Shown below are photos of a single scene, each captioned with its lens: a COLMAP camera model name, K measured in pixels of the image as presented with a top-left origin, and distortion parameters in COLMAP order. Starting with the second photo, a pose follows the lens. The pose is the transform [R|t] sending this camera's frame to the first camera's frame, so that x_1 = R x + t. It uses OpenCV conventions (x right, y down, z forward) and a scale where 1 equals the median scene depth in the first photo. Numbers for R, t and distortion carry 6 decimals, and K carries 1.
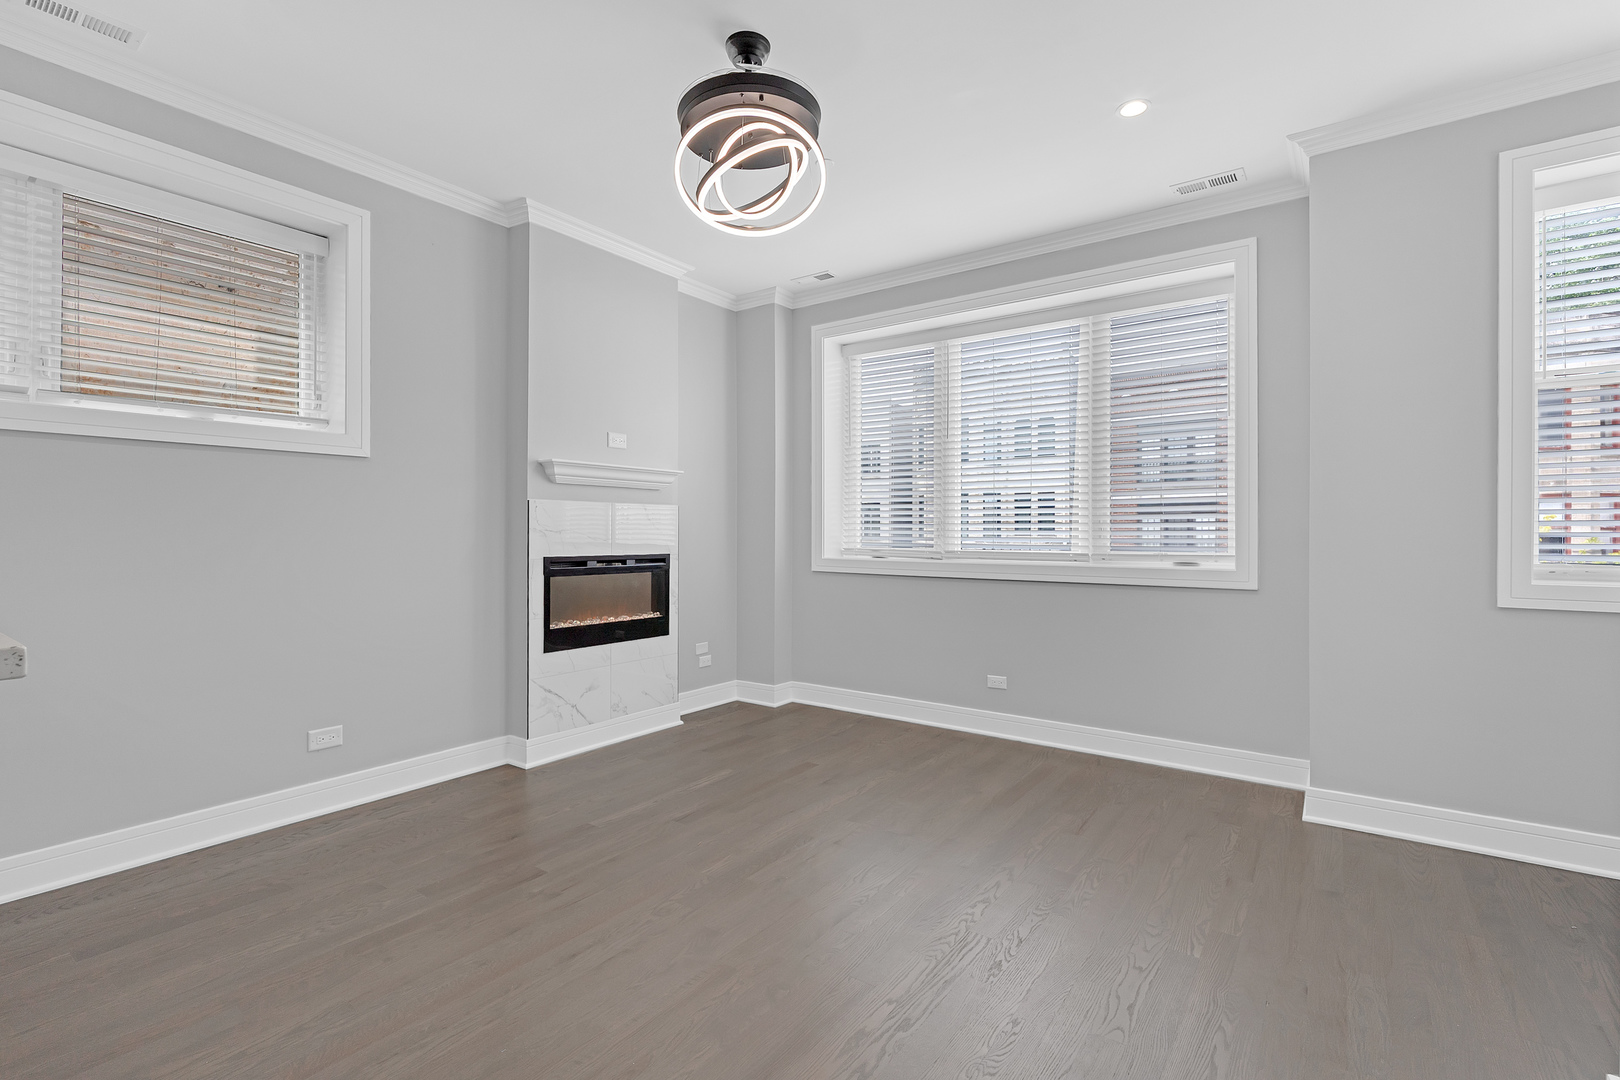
lens RADIAL K [[726.4, 0, 805.9], [0, 726.4, 534.6], [0, 0, 1]] dist [-0.005806, -0.000642]
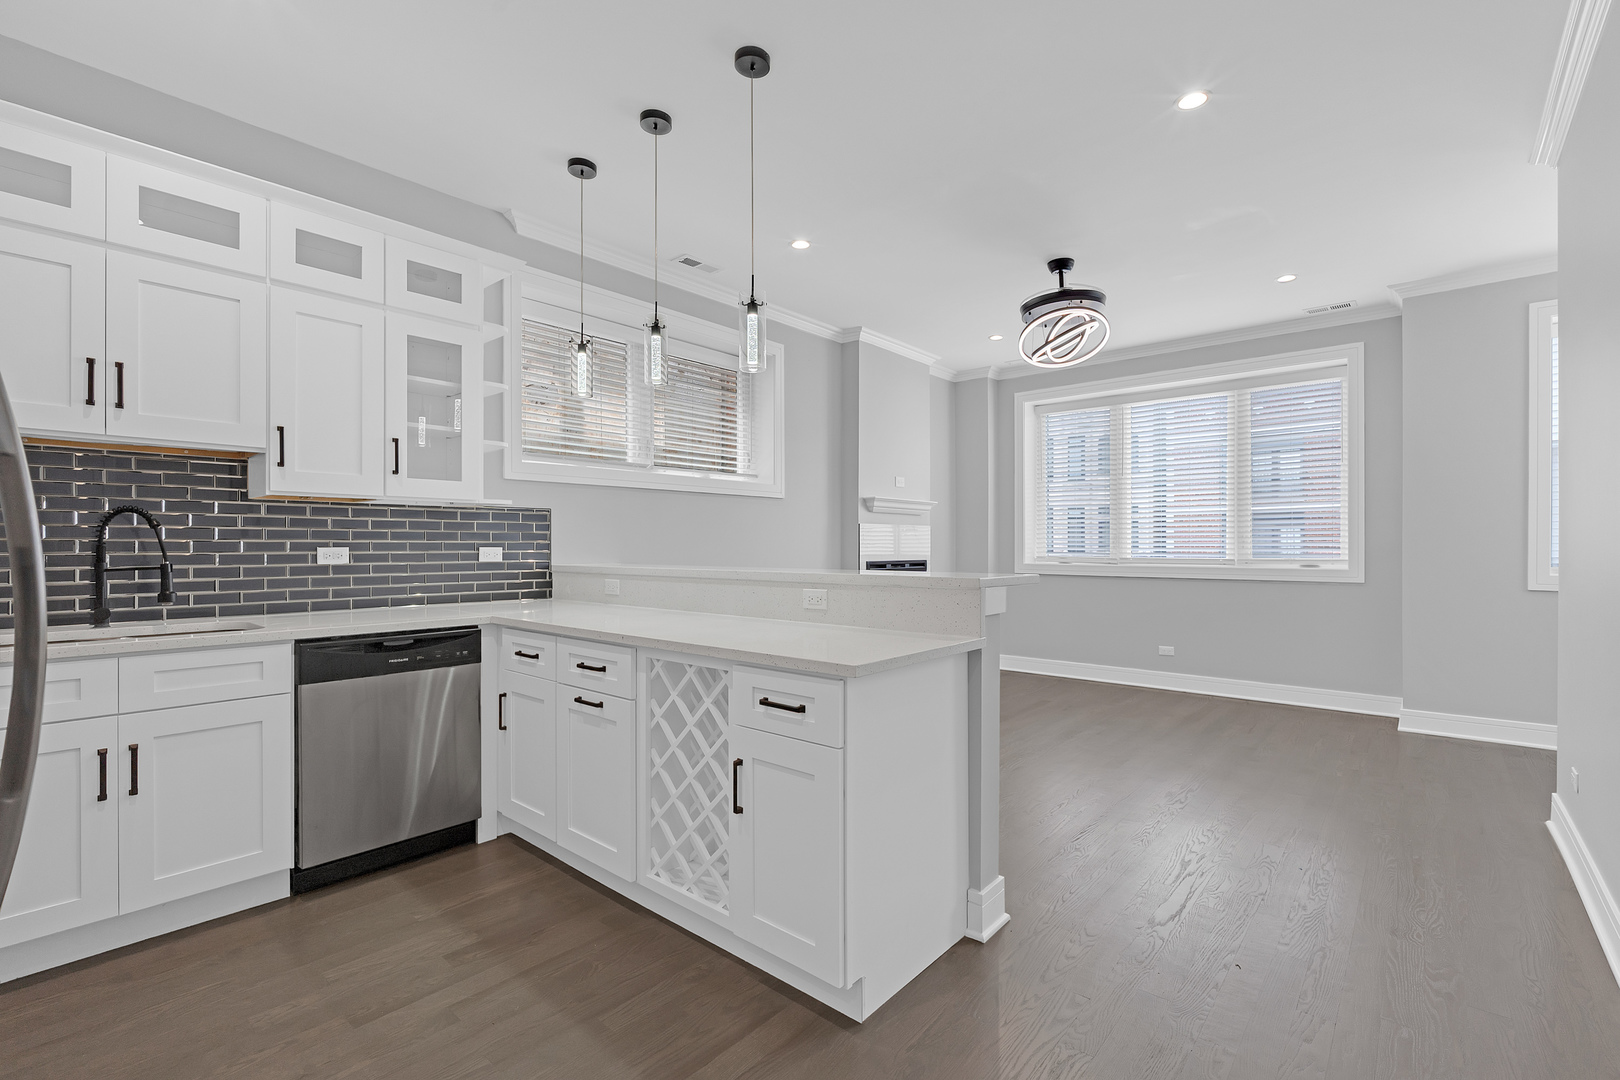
lens RADIAL K [[726.4, 0, 805.2], [0, 726.4, 549.0], [0, 0, 1]] dist [-0.005806, -0.000642]
pose [[0.996905, -0.001687, -0.078603, -0.333677], [0.001877, 0.999995, 0.002347, 0.001692], [0.078598, -0.002487, 0.996903, -0.469093]]
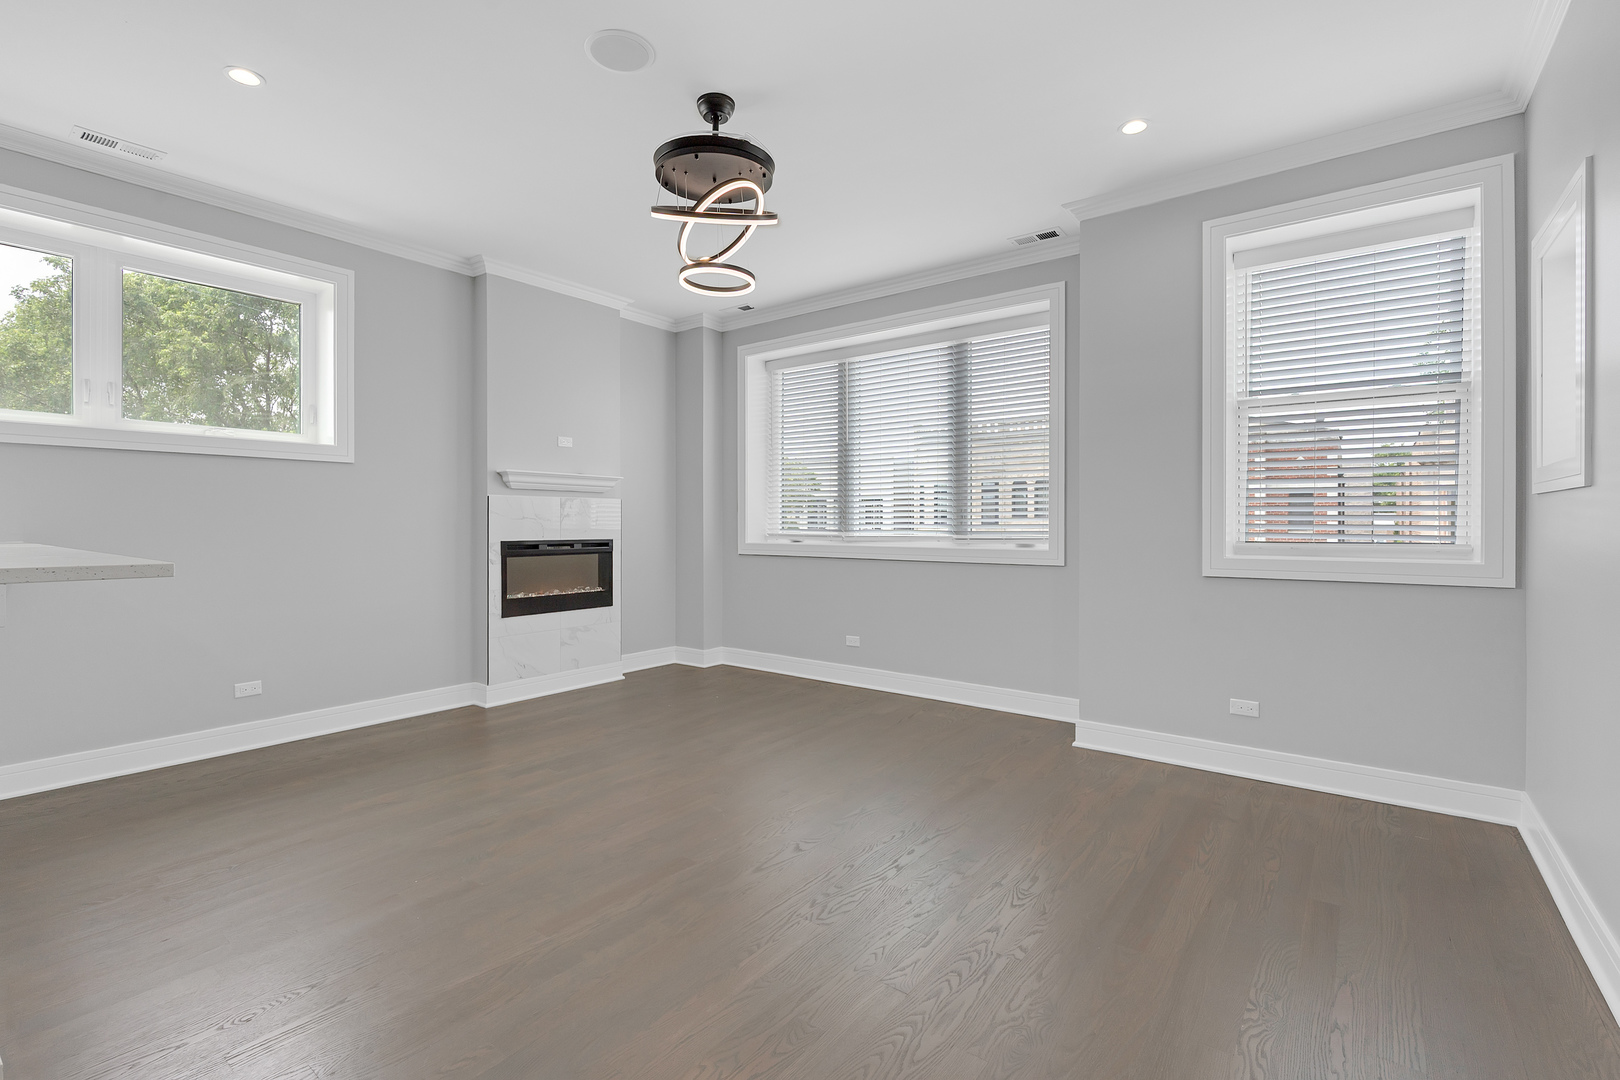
lens RADIAL K [[726.4, 0, 802.6], [0, 726.4, 536.6], [0, 0, 1]] dist [-0.005806, -0.000642]
pose [[0.999193, -0.002424, -0.040095, 0.190734], [0.003163, 0.999826, 0.018360, 0.001035], [0.040043, -0.018472, 0.999027, -0.210739]]
